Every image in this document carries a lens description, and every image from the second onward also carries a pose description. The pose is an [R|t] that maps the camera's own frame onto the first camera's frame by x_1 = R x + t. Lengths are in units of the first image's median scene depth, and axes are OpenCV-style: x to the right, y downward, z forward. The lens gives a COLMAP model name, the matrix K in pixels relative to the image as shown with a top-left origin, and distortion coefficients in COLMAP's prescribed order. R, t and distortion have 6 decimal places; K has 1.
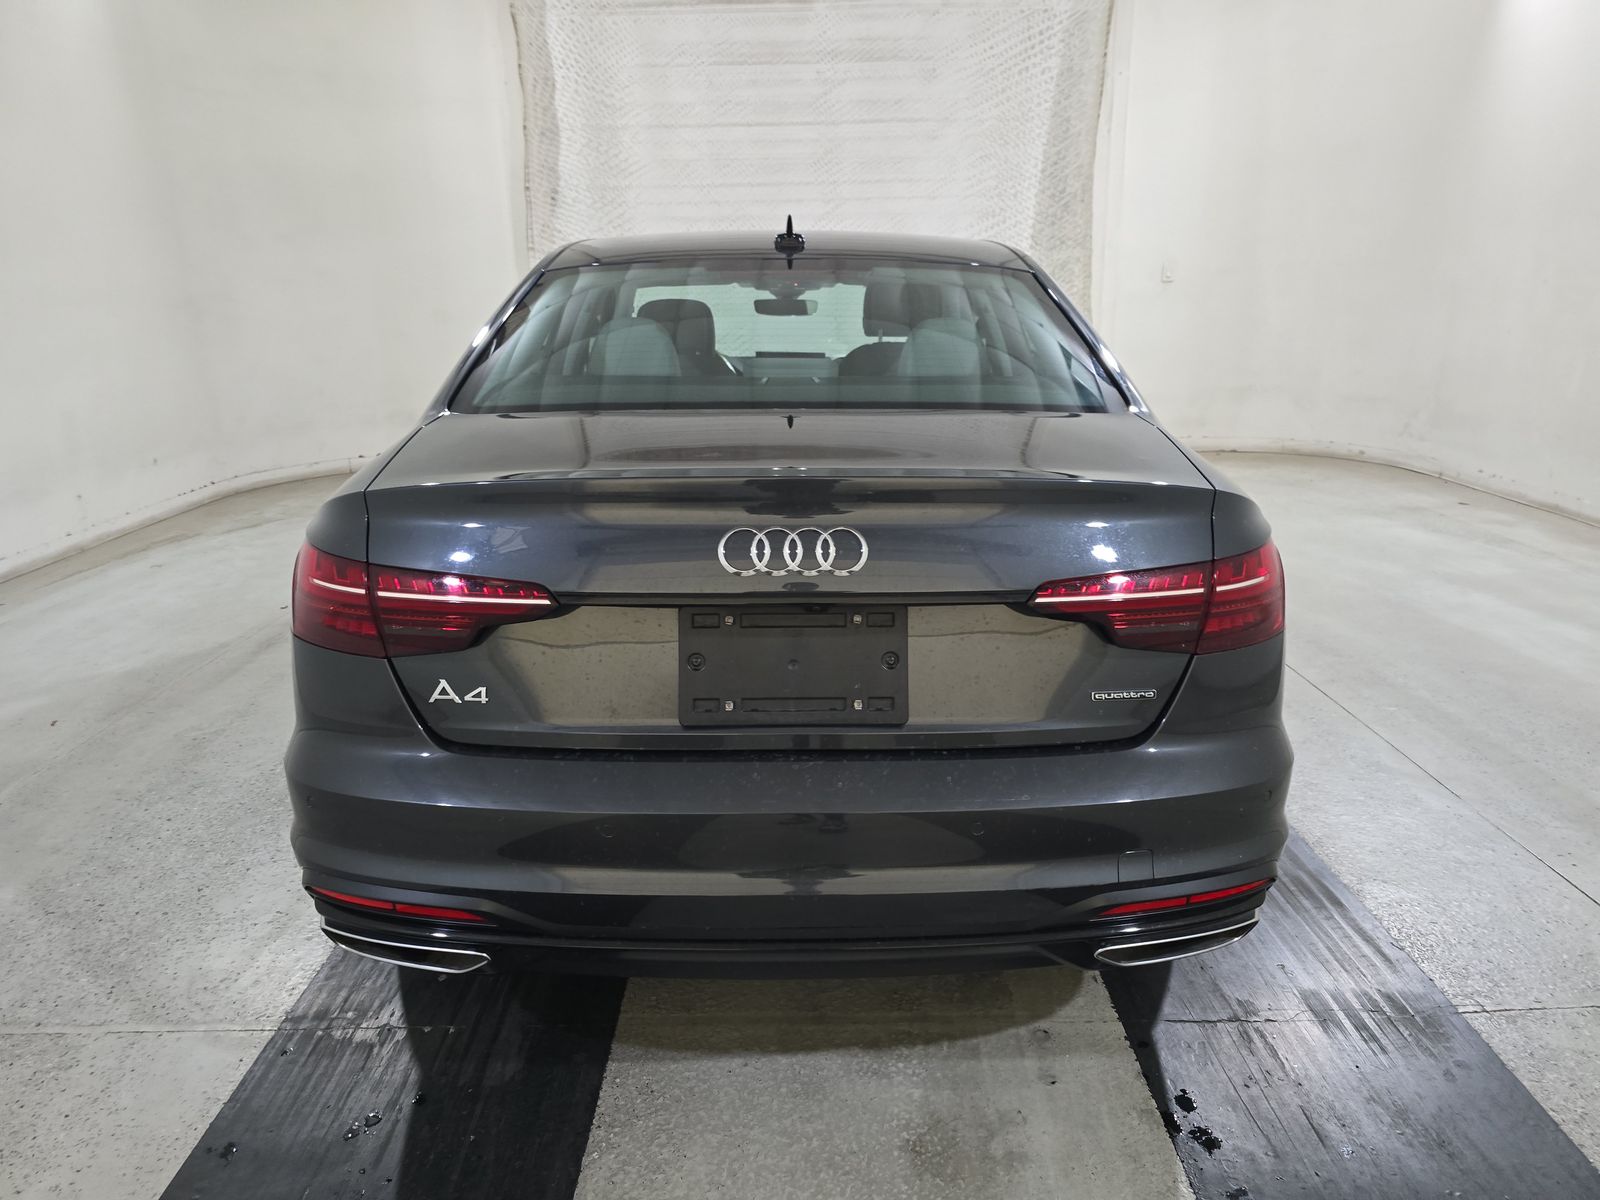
lens RADIAL K [[1067.5, 0, 814.4], [0, 1067.5, 601.1], [0, 0, 1]] dist [0.031037, -0.031952]
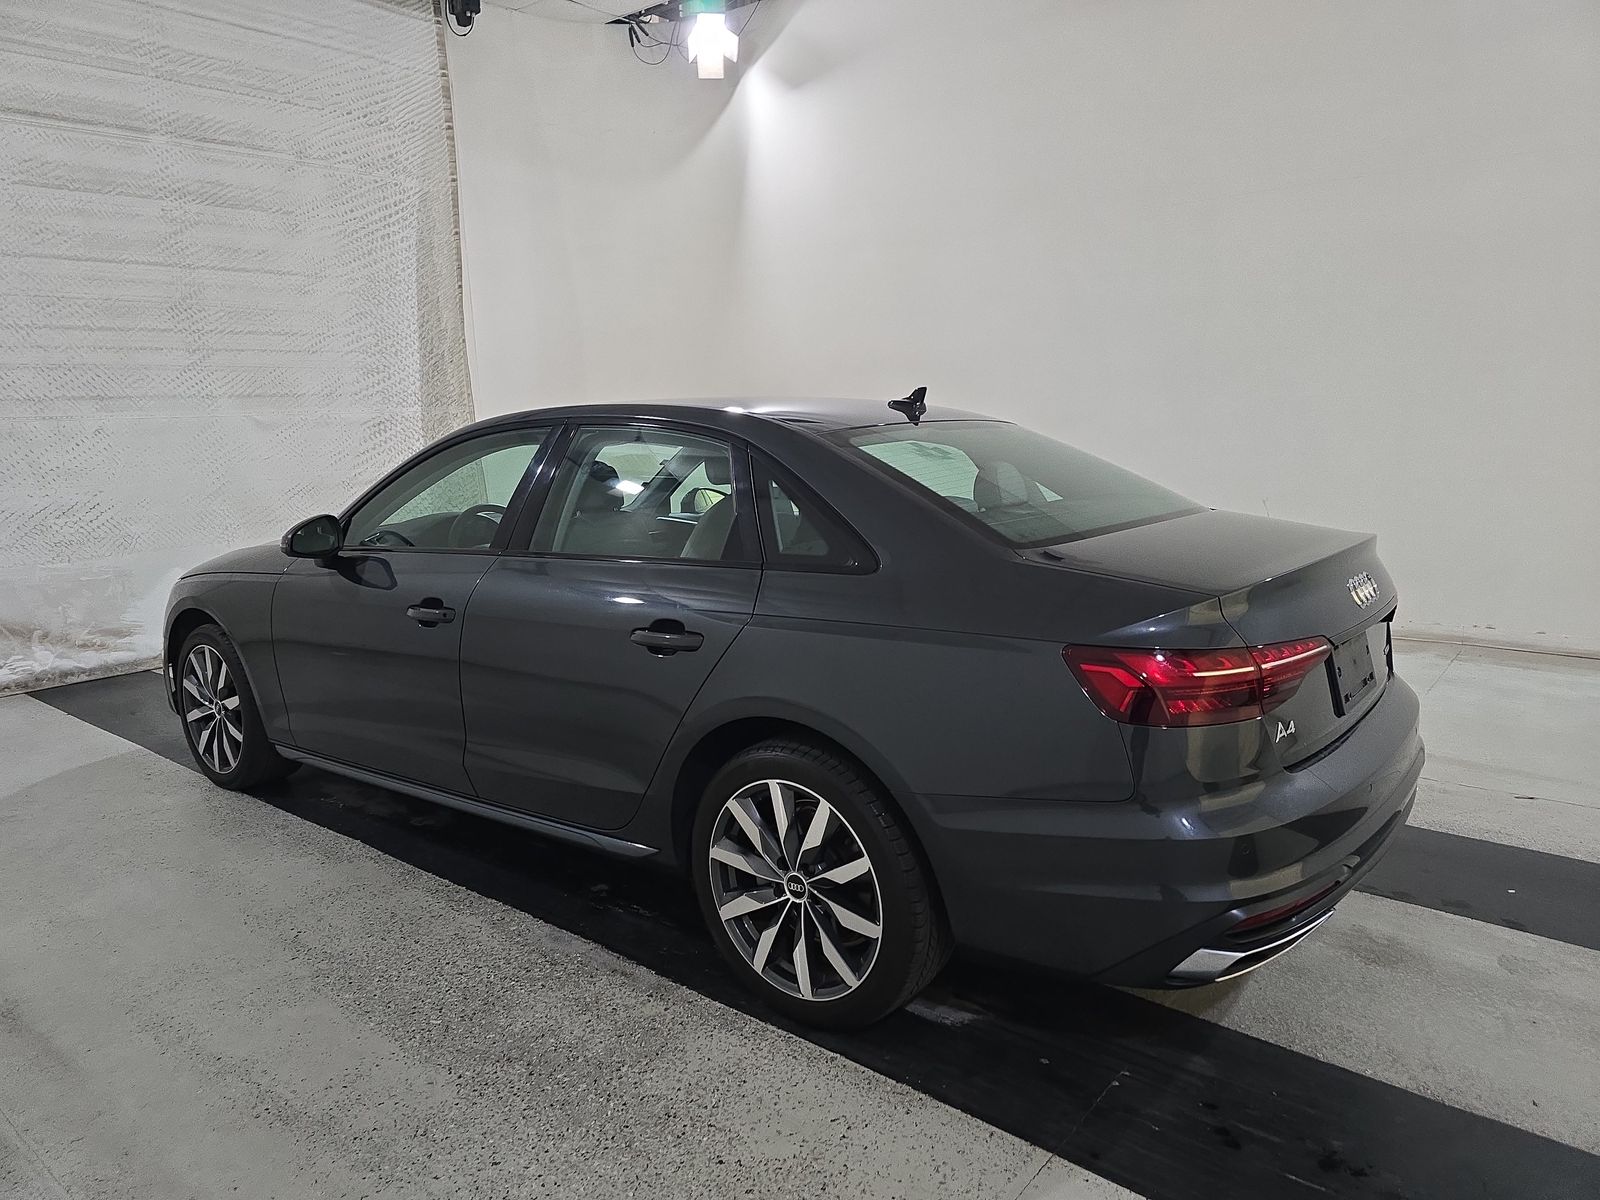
lens RADIAL K [[1067.5, 0, 790.5], [0, 1067.5, 602.7], [0, 0, 1]] dist [0.031037, -0.031952]
pose [[0.646655, -0.138240, 0.750152, -0.367647], [0.235473, 0.971586, -0.023940, -0.038769], [-0.725527, 0.192121, 0.660832, 0.108578]]
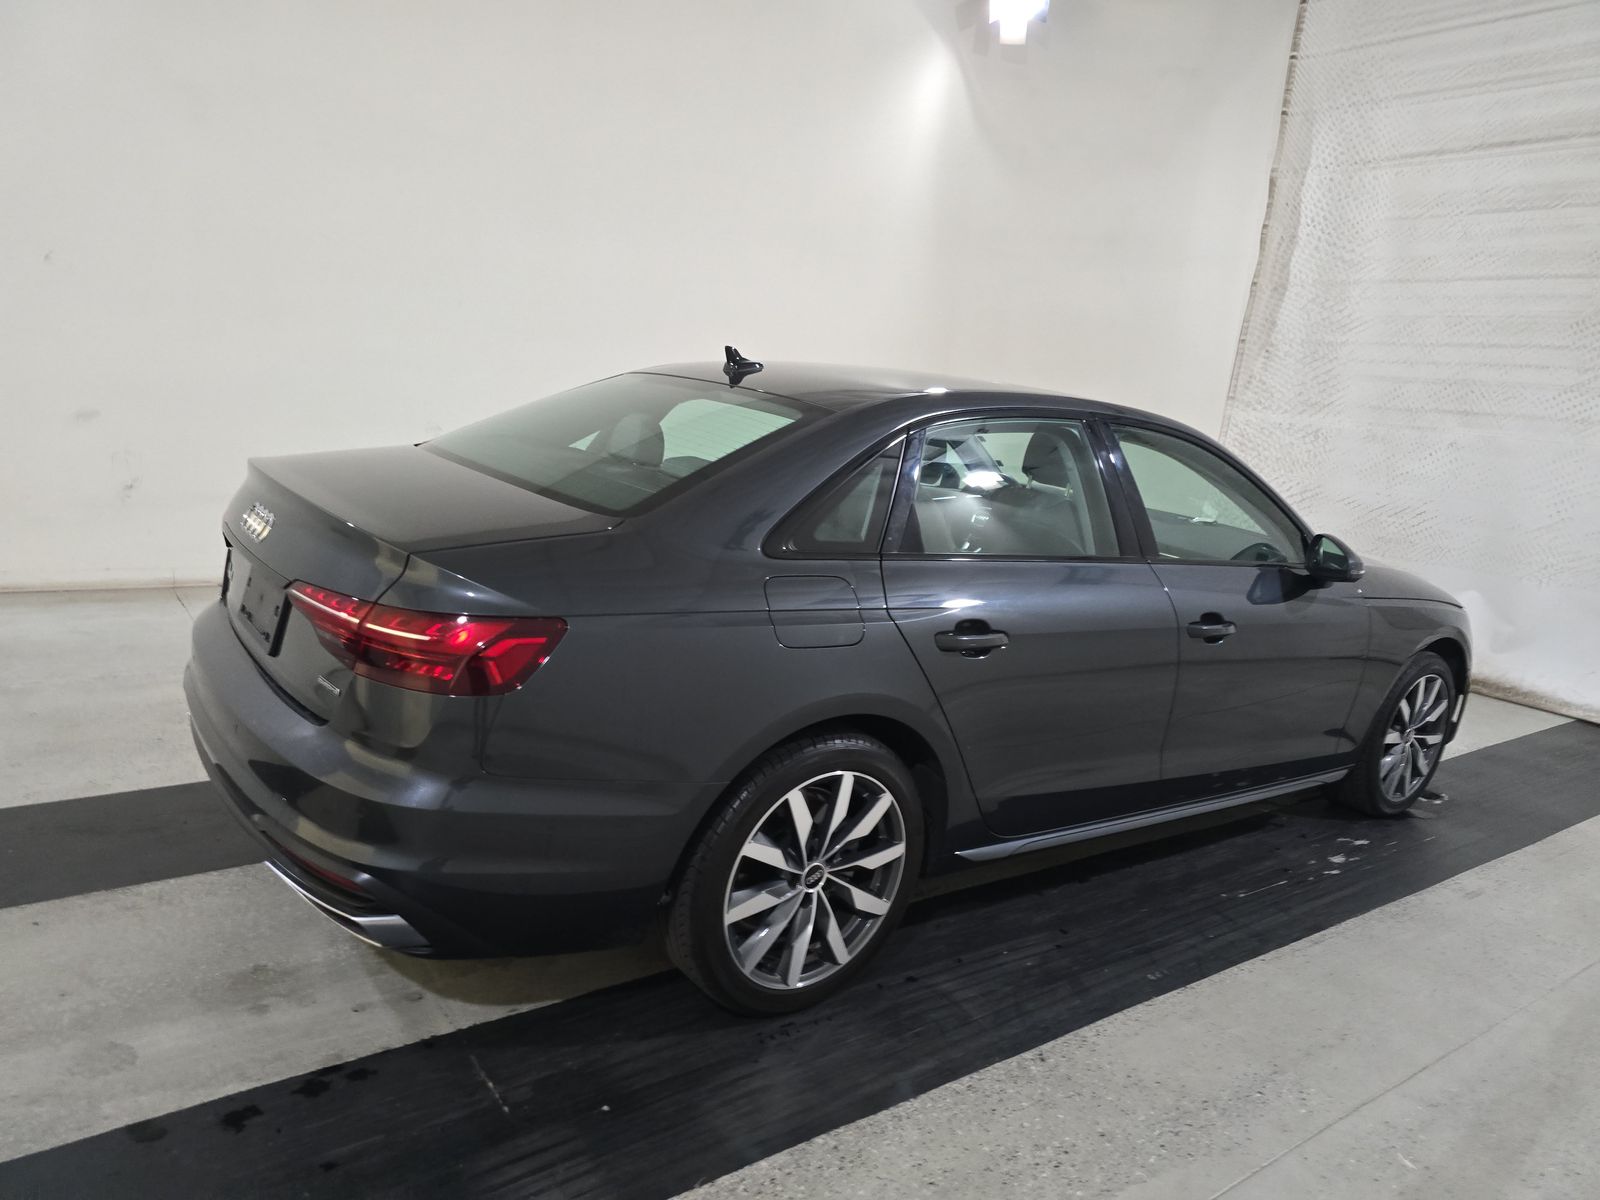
lens RADIAL K [[1067.5, 0, 799.6], [0, 1067.5, 598.3], [0, 0, 1]] dist [0.031037, -0.031952]
pose [[0.579536, 0.225541, -0.783115, 0.342790], [-0.329172, 0.943848, 0.028233, -0.049431], [0.745510, 0.241417, 0.621235, 0.125590]]
